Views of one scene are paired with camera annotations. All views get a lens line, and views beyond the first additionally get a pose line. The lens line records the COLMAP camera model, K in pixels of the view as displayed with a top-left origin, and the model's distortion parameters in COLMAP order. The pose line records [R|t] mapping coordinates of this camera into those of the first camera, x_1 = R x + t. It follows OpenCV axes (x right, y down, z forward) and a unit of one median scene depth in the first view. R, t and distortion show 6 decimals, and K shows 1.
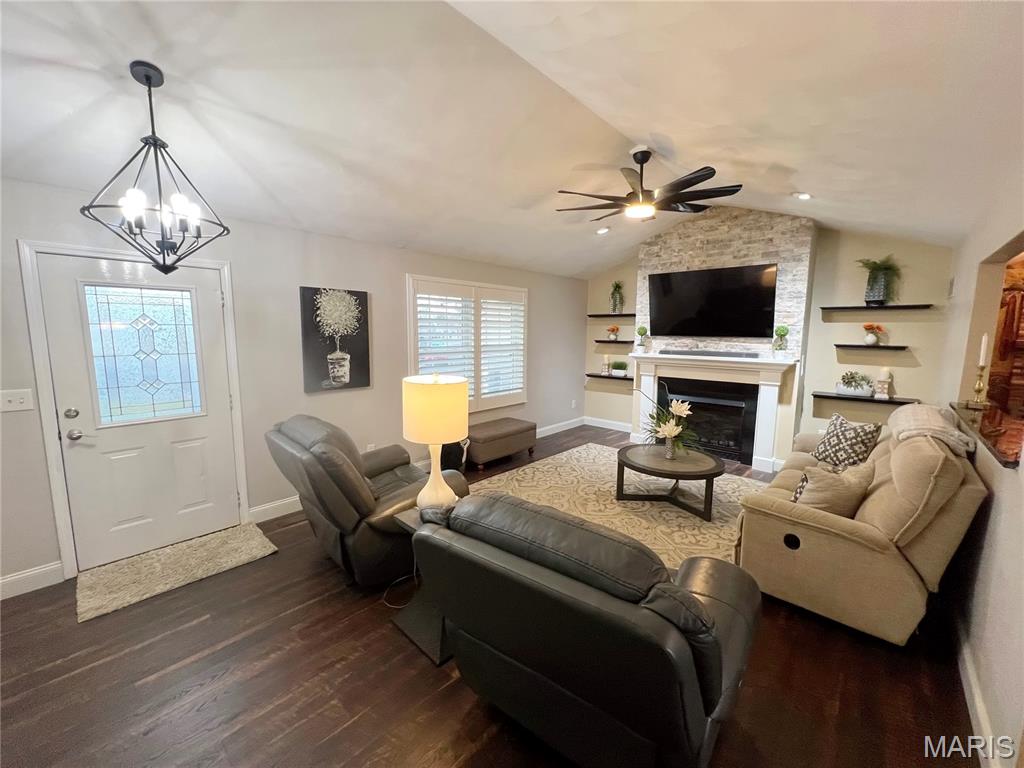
lens RADIAL K [[407.9, 0, 511.1], [0, 407.9, 381.5], [0, 0, 1]] dist [-0.002088, 0.000793]
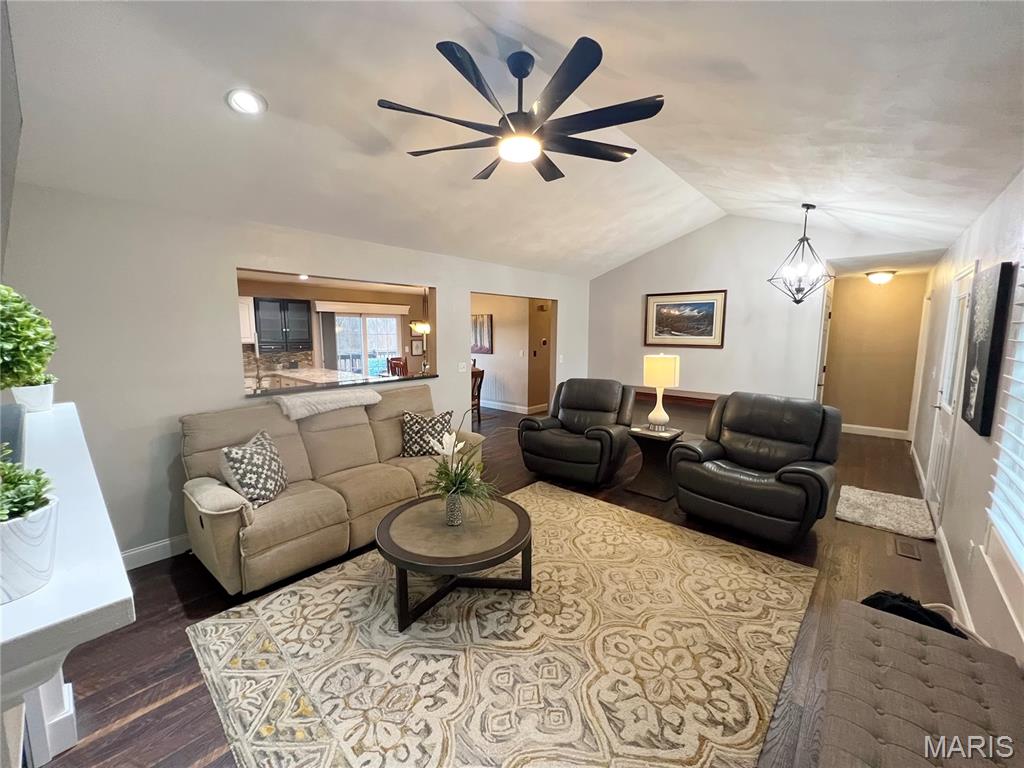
lens RADIAL K [[407.9, 0, 508.9], [0, 407.9, 380.0], [0, 0, 1]] dist [-0.002088, 0.000793]
pose [[-0.999915, -0.005406, -0.011852, 0.243734], [-0.008136, 0.969702, 0.244155, -0.157196], [0.010173, 0.244231, -0.969664, 1.246573]]
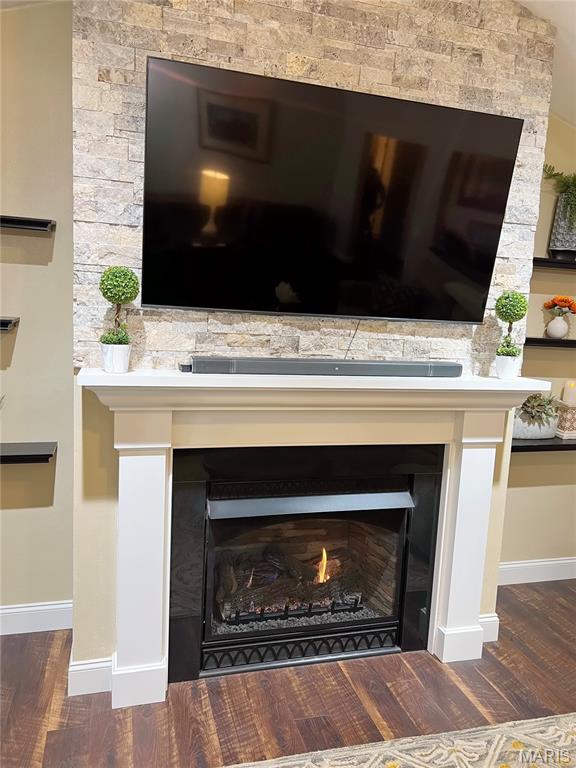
lens RADIAL K [[587.6, 0, 287.4], [0, 587.6, 383.4], [0, 0, 1]] dist [0.024705, -0.013788]
pose [[0.518376, -0.089806, 0.850424, 0.065056], [0.057441, 0.995881, 0.070153, -0.095152], [-0.853221, 0.012483, 0.521400, 0.826290]]
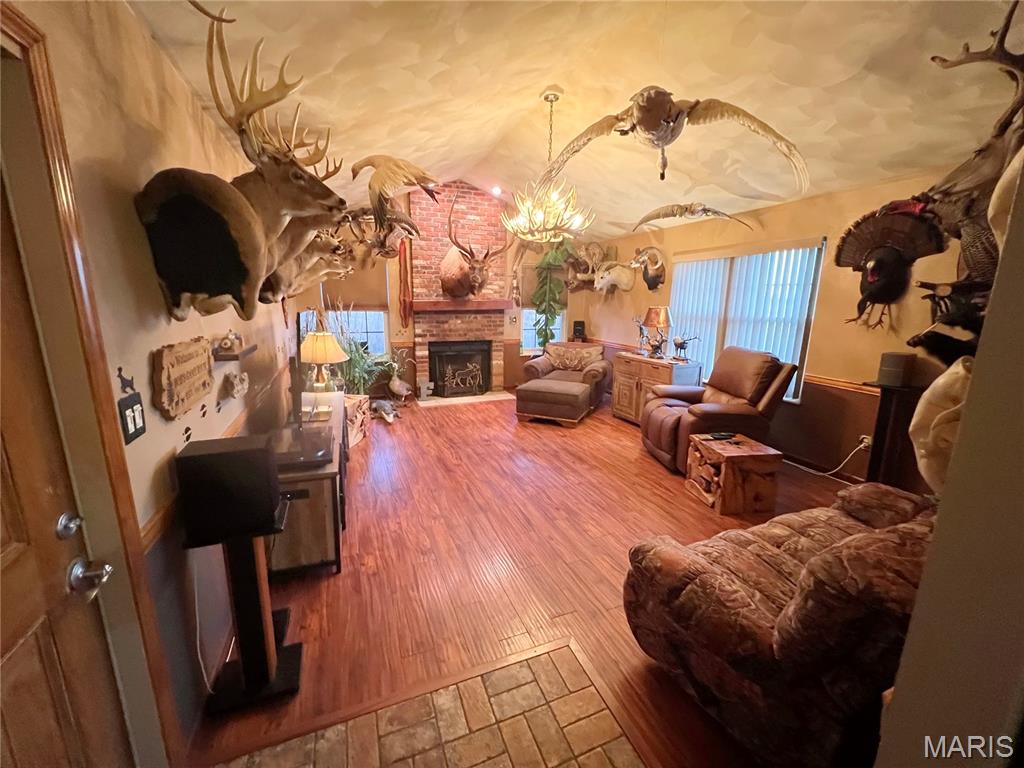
lens RADIAL K [[407.9, 0, 514.7], [0, 407.9, 382.8], [0, 0, 1]] dist [-0.002088, 0.000793]
pose [[0.423625, -0.181185, 0.887532, 0.945731], [0.102595, 0.983084, 0.151722, -0.070995], [-0.900009, 0.026783, 0.435048, 0.769181]]
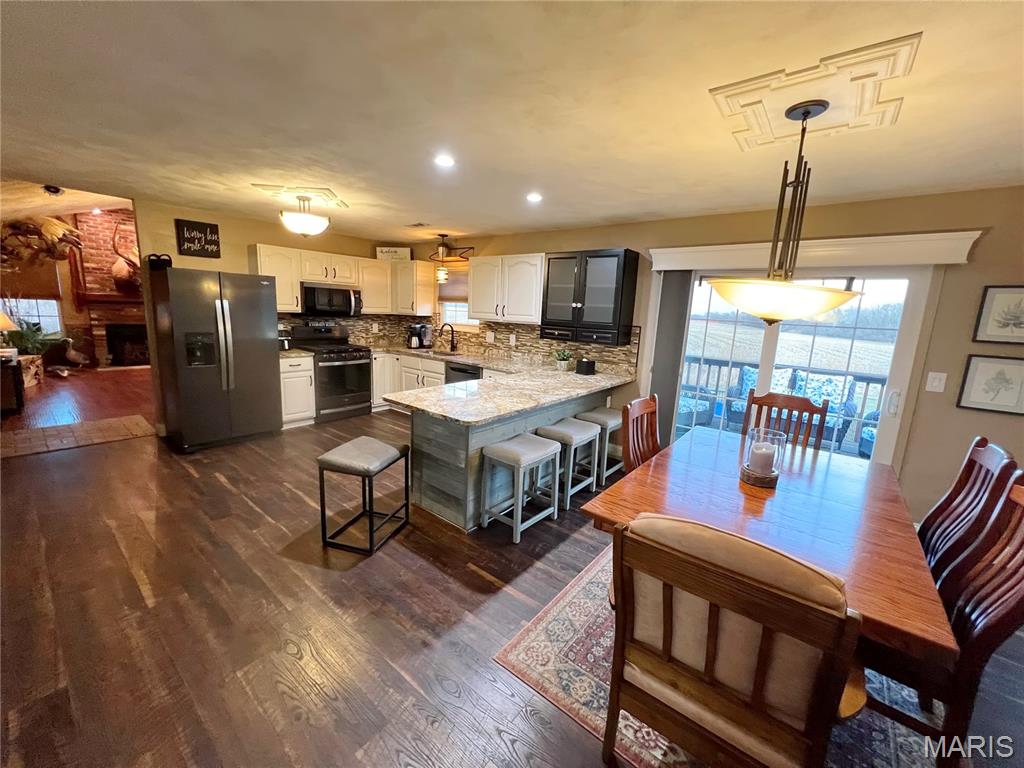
lens RADIAL K [[407.9, 0, 509.0], [0, 407.9, 382.2], [0, 0, 1]] dist [-0.002088, 0.000793]
pose [[-0.055268, -0.184115, 0.981350, 0.168219], [0.078990, 0.978965, 0.188116, 0.019618], [-0.995342, 0.087913, -0.039562, -0.037960]]
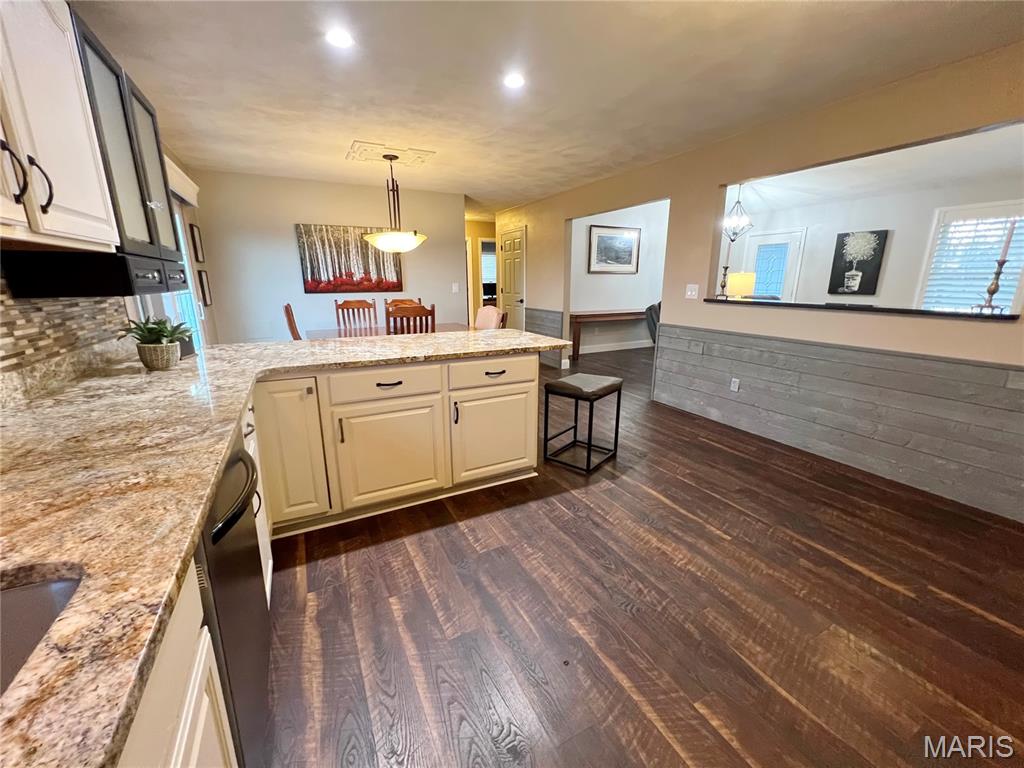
lens RADIAL K [[407.9, 0, 509.6], [0, 407.9, 380.2], [0, 0, 1]] dist [-0.002088, 0.000793]
pose [[-0.344109, 0.222732, -0.912129, 1.293355], [-0.117380, 0.953630, 0.277148, 0.043737], [0.931564, 0.202435, -0.302009, 0.220618]]
